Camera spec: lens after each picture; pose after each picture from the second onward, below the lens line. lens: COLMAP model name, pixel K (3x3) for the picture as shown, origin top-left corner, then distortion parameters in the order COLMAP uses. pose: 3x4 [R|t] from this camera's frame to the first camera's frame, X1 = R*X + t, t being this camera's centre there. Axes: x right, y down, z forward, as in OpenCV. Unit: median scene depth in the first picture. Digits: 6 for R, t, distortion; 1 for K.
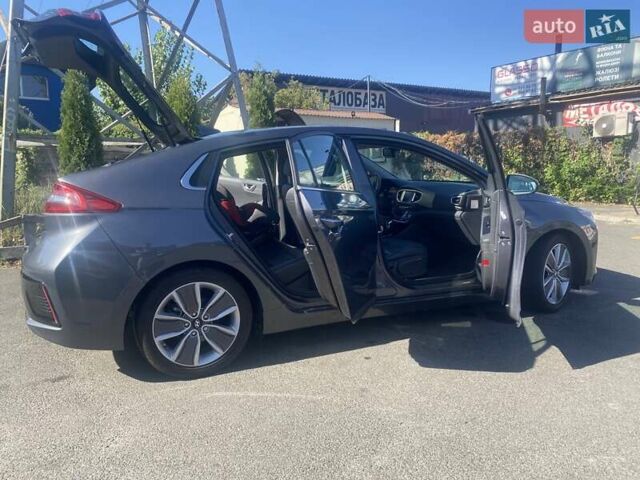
lens RADIAL K [[503.4, 0, 320.2], [0, 503.4, 233.4], [0, 0, 1]] dist [0.023713, -0.035697]
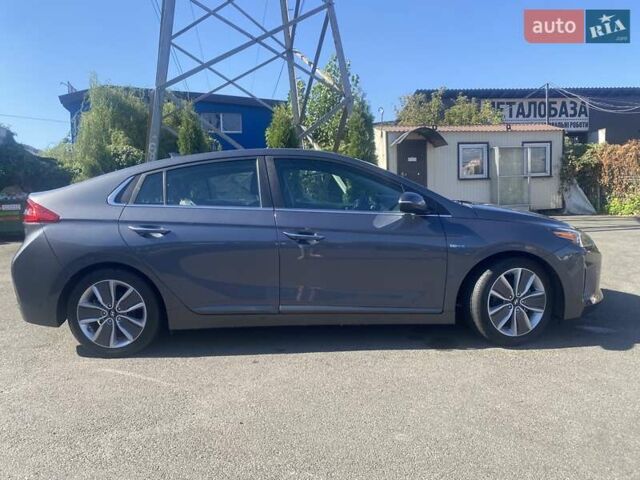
lens RADIAL K [[503.4, 0, 313.2], [0, 503.4, 242.6], [0, 0, 1]] dist [0.023713, -0.035697]
pose [[0.906496, 0.029105, -0.421210, 0.118077], [-0.038008, 0.999196, -0.012756, 0.000146], [0.420500, 0.027573, 0.906874, 0.011974]]
